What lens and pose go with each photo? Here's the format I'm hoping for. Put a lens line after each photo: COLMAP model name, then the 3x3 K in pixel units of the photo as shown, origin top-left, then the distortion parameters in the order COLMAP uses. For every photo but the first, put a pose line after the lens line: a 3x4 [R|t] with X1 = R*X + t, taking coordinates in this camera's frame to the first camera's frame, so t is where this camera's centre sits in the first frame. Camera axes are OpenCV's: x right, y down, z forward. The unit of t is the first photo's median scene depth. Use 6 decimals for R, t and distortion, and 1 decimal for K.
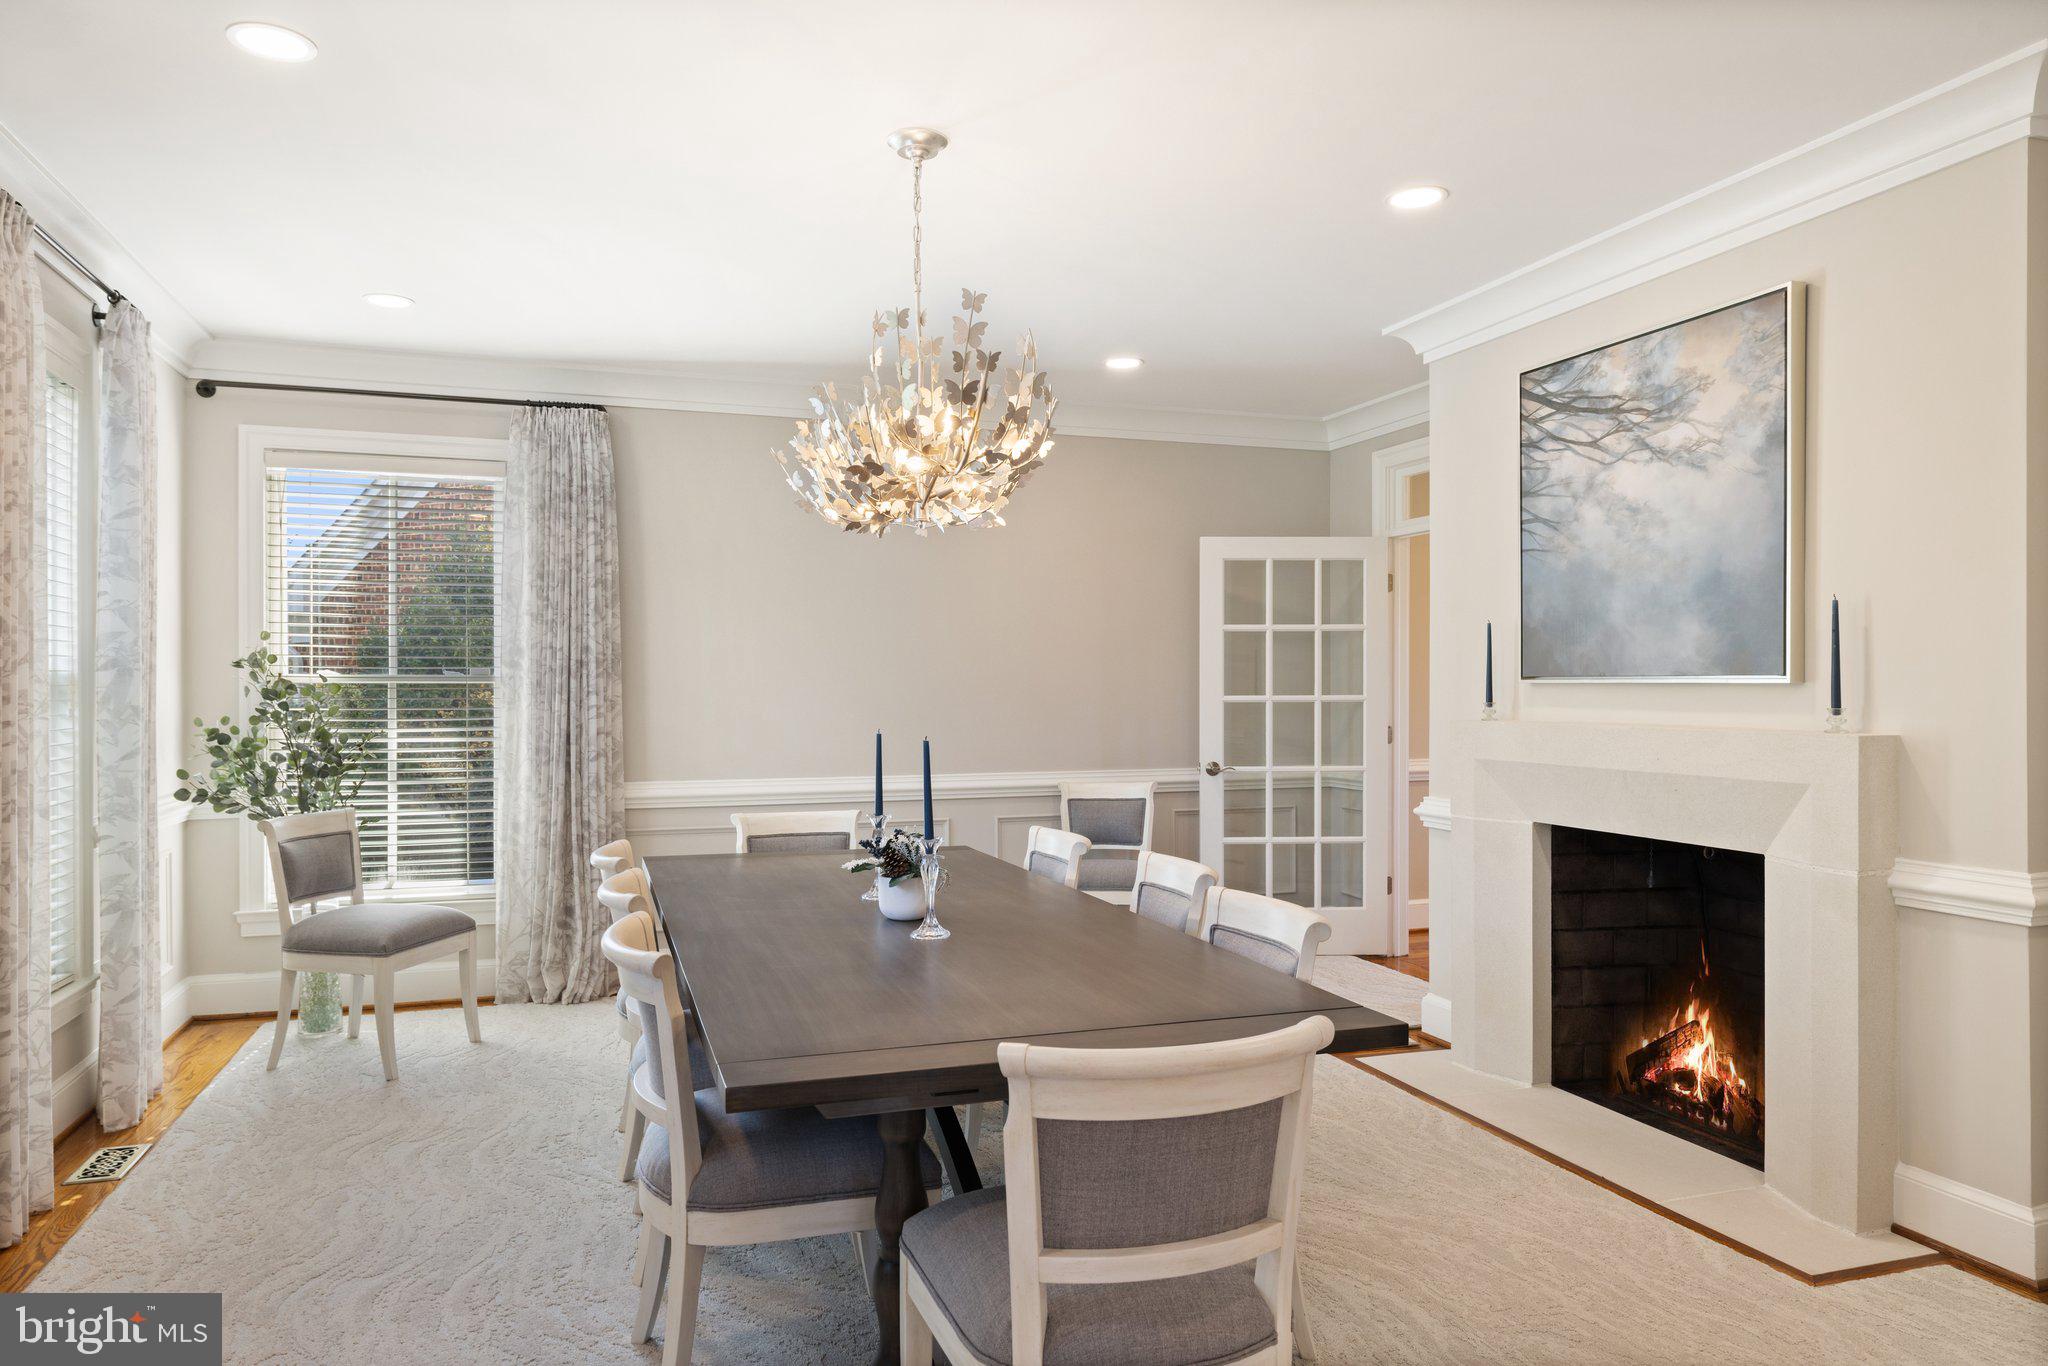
lens RADIAL K [[1375.4, 0, 1024.0], [0, 1375.4, 683.0], [0, 0, 1]] dist [0.094188, 0.000289]
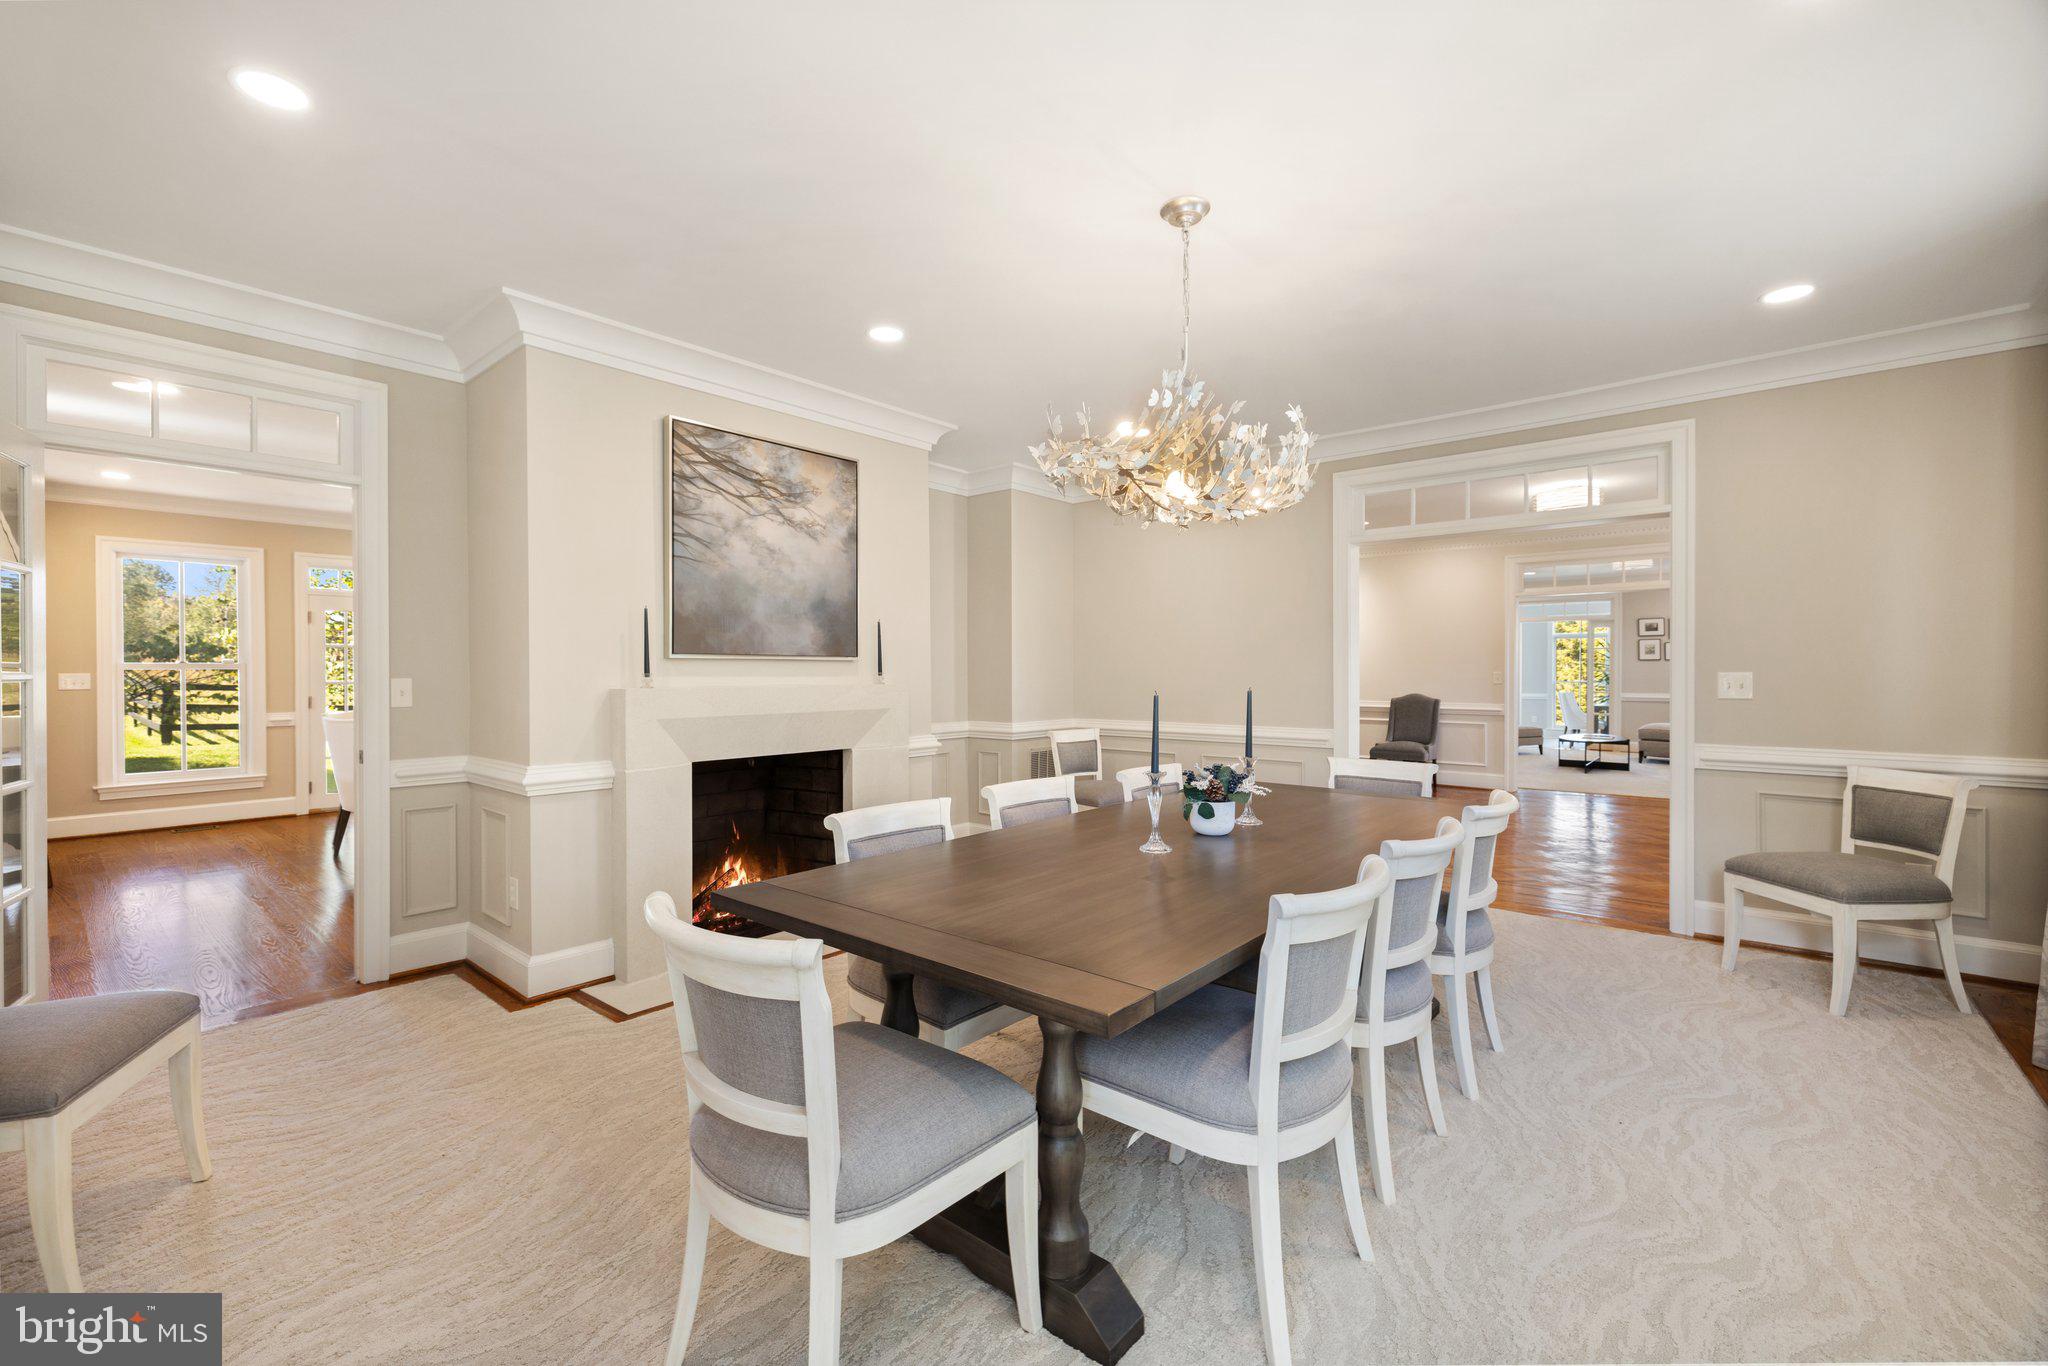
lens RADIAL K [[860.4, 0, 1024.0], [0, 860.4, 683.0], [0, 0, 1]] dist [0.002428, 0.000388]
pose [[-0.506548, -0.016405, 0.862056, -0.543152], [-0.006539, 0.999863, 0.015185, 0.010021], [-0.862187, 0.002055, -0.506586, 1.220827]]
